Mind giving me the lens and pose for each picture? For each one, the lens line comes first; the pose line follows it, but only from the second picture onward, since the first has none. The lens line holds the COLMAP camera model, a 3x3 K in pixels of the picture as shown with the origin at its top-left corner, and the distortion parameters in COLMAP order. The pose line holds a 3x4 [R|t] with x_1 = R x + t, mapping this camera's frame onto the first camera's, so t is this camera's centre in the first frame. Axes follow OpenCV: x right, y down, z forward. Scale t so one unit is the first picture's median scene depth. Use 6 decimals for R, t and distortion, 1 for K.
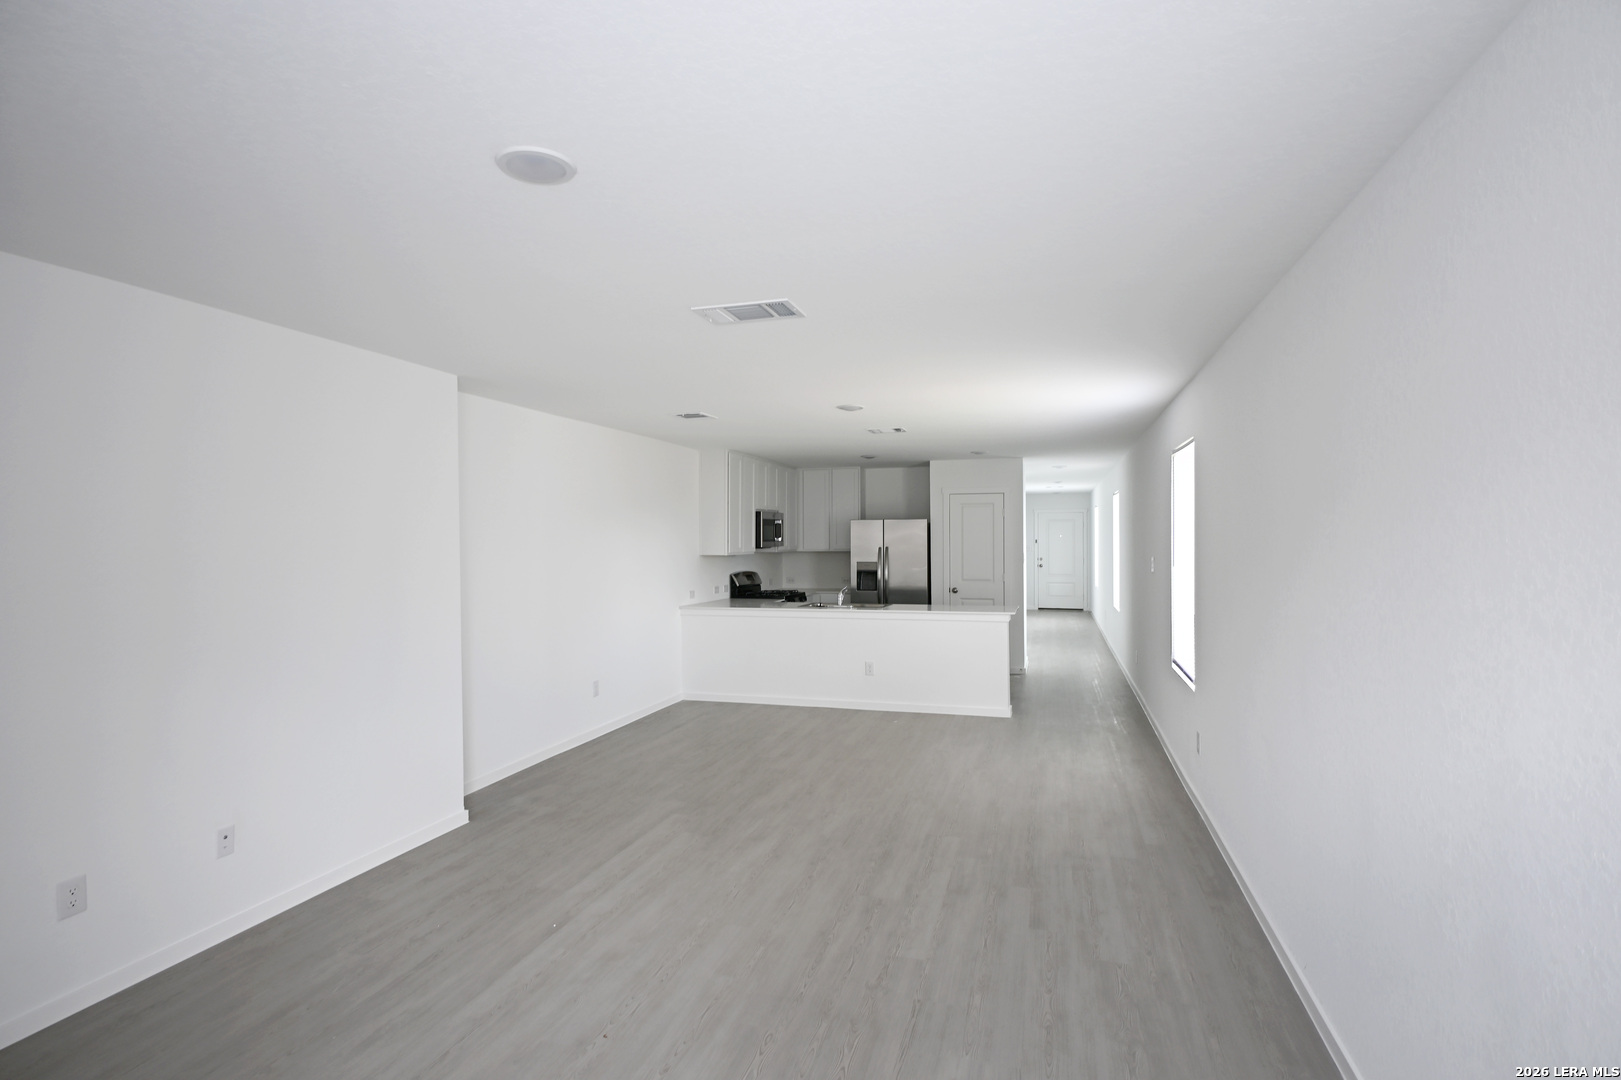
lens RADIAL K [[808.3, 0, 802.5], [0, 808.3, 541.5], [0, 0, 1]] dist [-0.001831, 0.000202]
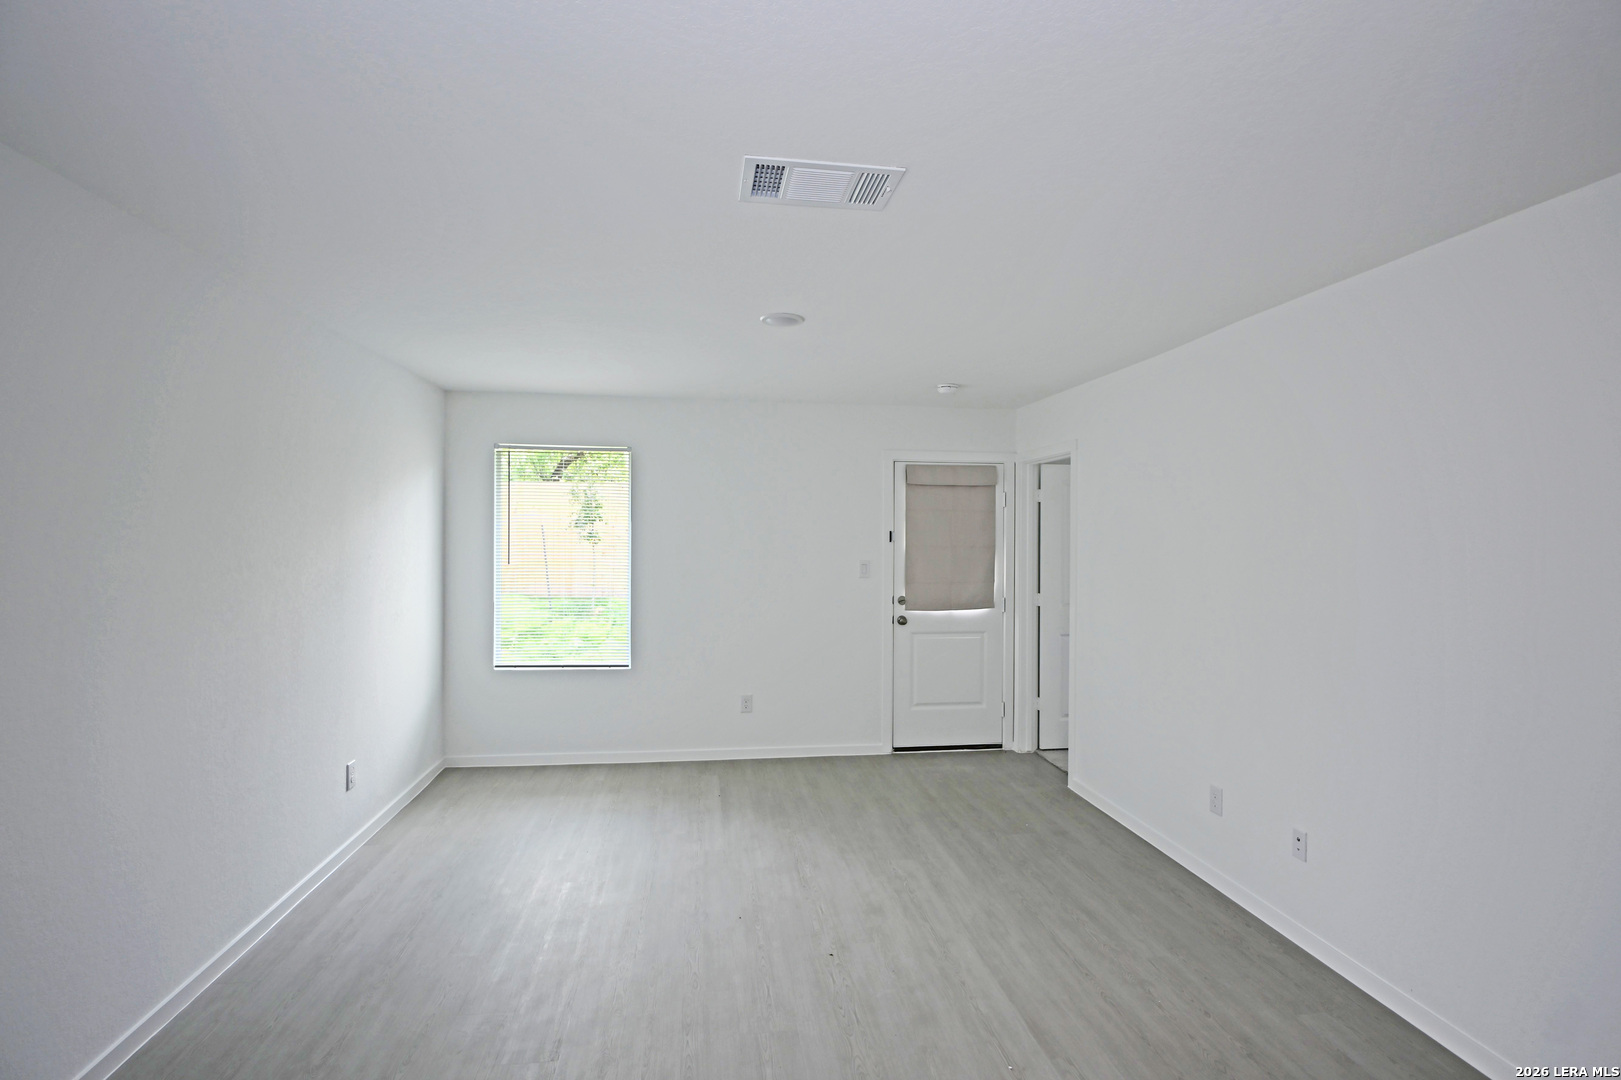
lens RADIAL K [[808.3, 0, 802.5], [0, 808.3, 541.5], [0, 0, 1]] dist [-0.001831, 0.000202]
pose [[-0.902989, 0.005274, -0.429632, 0.204128], [-0.002877, 0.999828, 0.018320, -0.003339], [0.429655, 0.017778, -0.902818, 1.434927]]
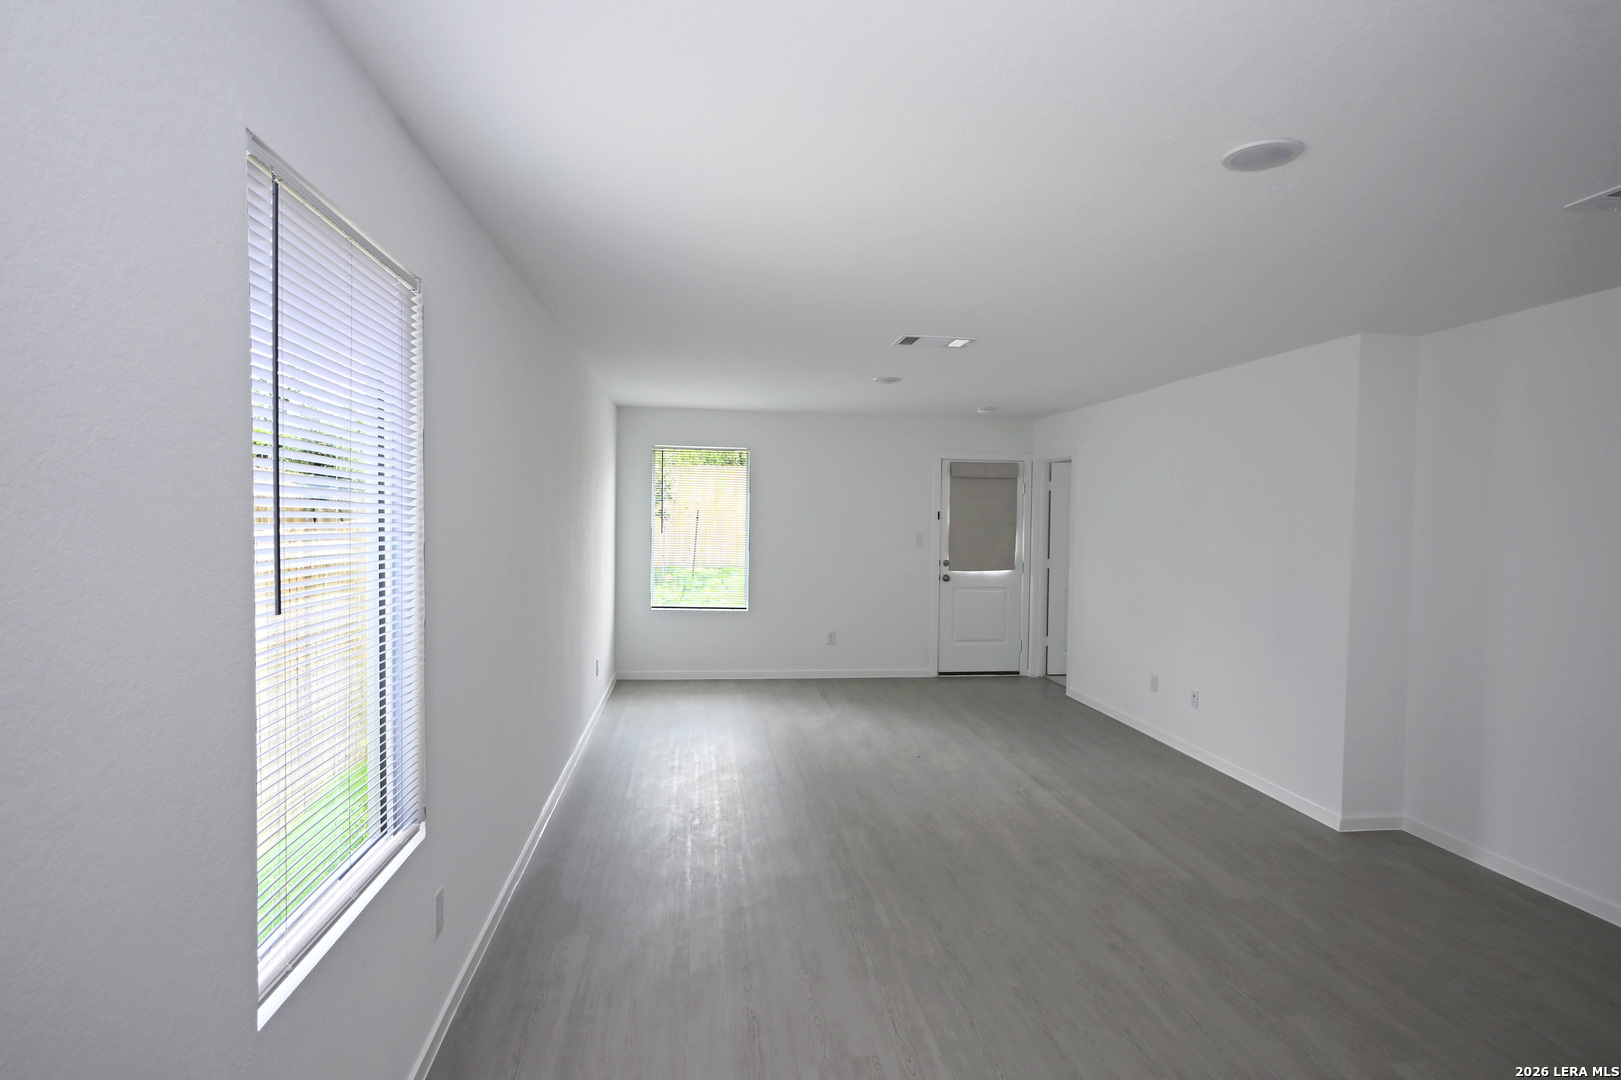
lens RADIAL K [[837.3, 0, 810.5], [0, 837.3, 540.0], [0, 0, 1]] dist [0.000783, -0.000037]
pose [[-0.905283, 0.007792, -0.424738, 0.627618], [-0.010927, 0.999074, 0.041619, -0.008672], [0.424669, 0.042318, -0.904359, 1.954379]]
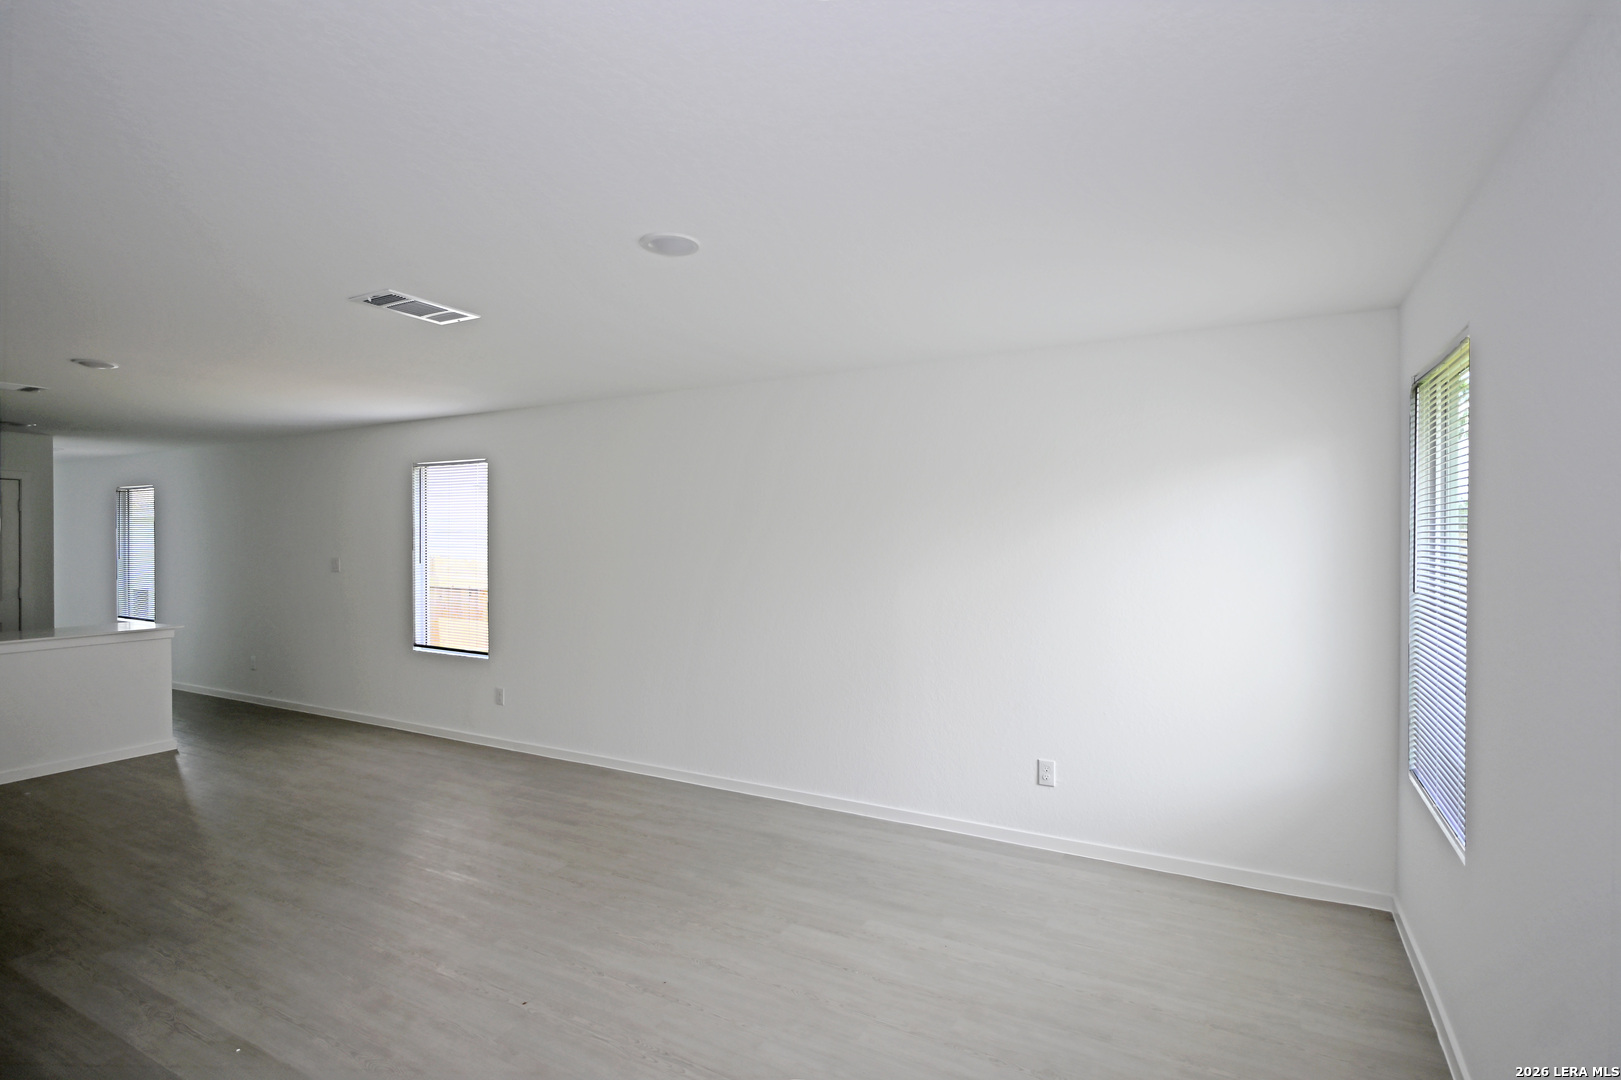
lens RADIAL K [[800.5, 0, 840.0], [0, 800.5, 541.4], [0, 0, 1]] dist [0.002539, 0.000667]
pose [[0.178344, 0.001441, 0.983967, -0.854767], [0.009412, 0.999951, -0.003170, 0.011137], [-0.983923, 0.009826, 0.178322, 0.284995]]
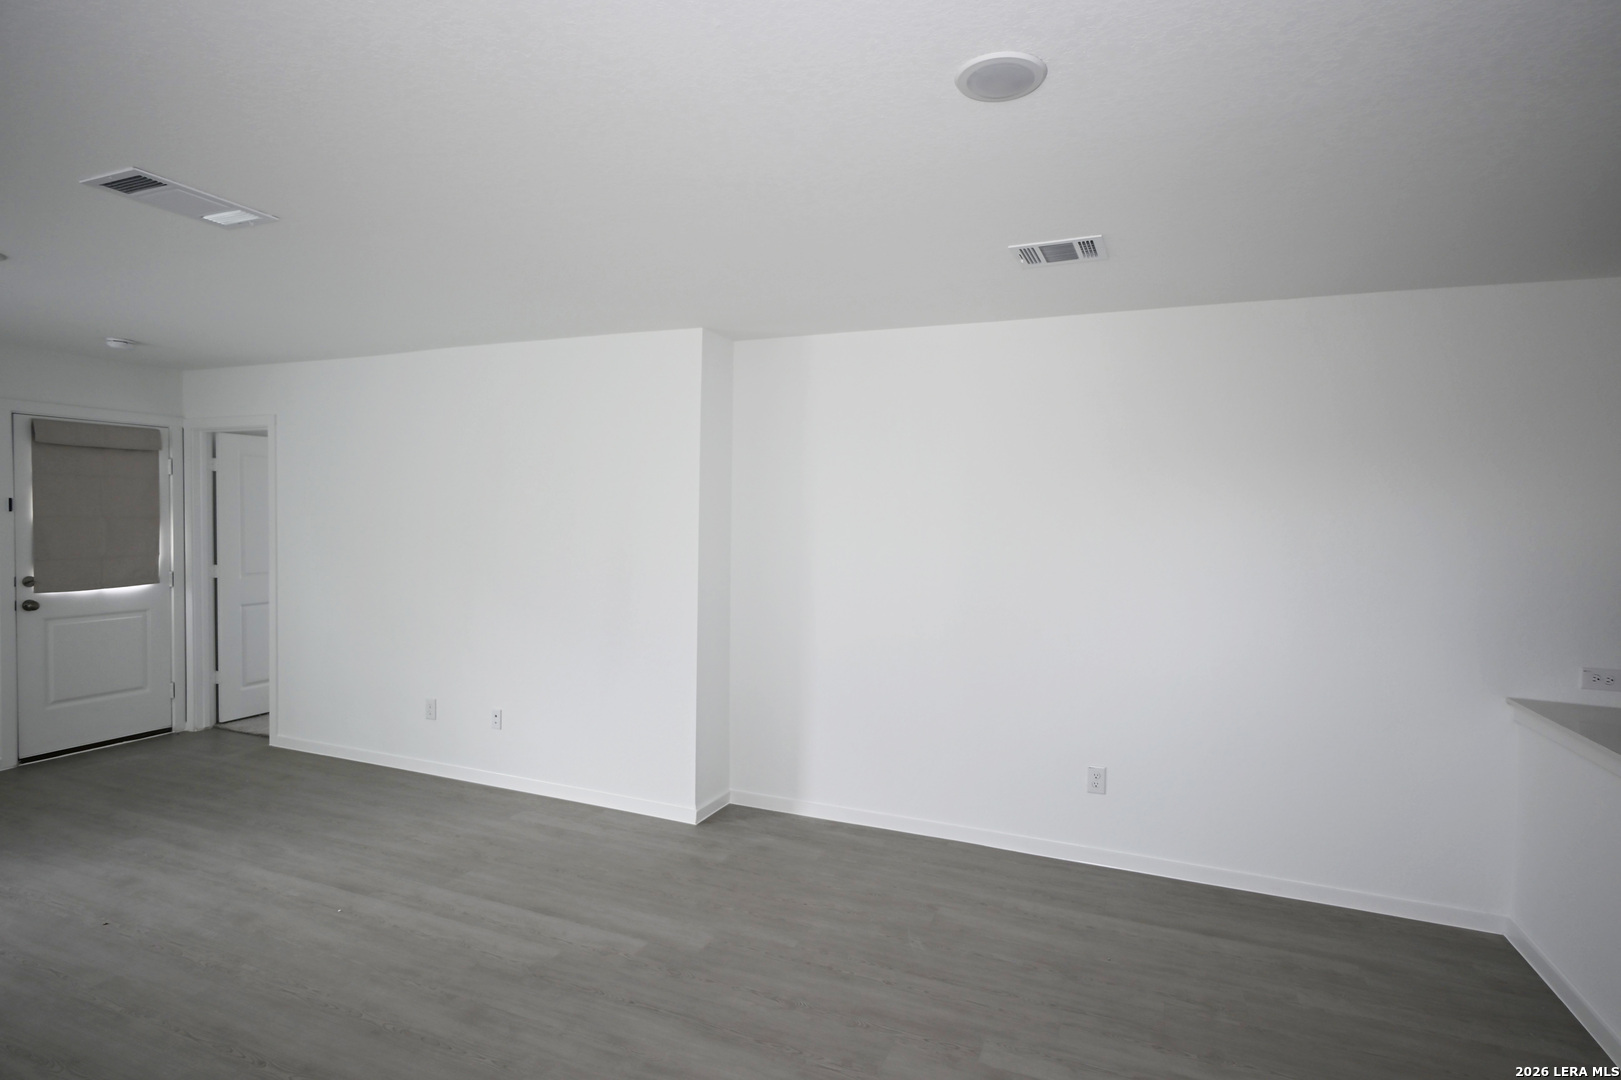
lens RADIAL K [[826.0, 0, 810.5], [0, 826.0, 540.0], [0, 0, 1]] dist [0.003235, 0.001932]
pose [[-0.101576, 0.035695, -0.994187, 0.584333], [-0.020861, 0.999060, 0.038002, -0.005866], [0.994609, 0.024599, -0.100736, 1.503004]]
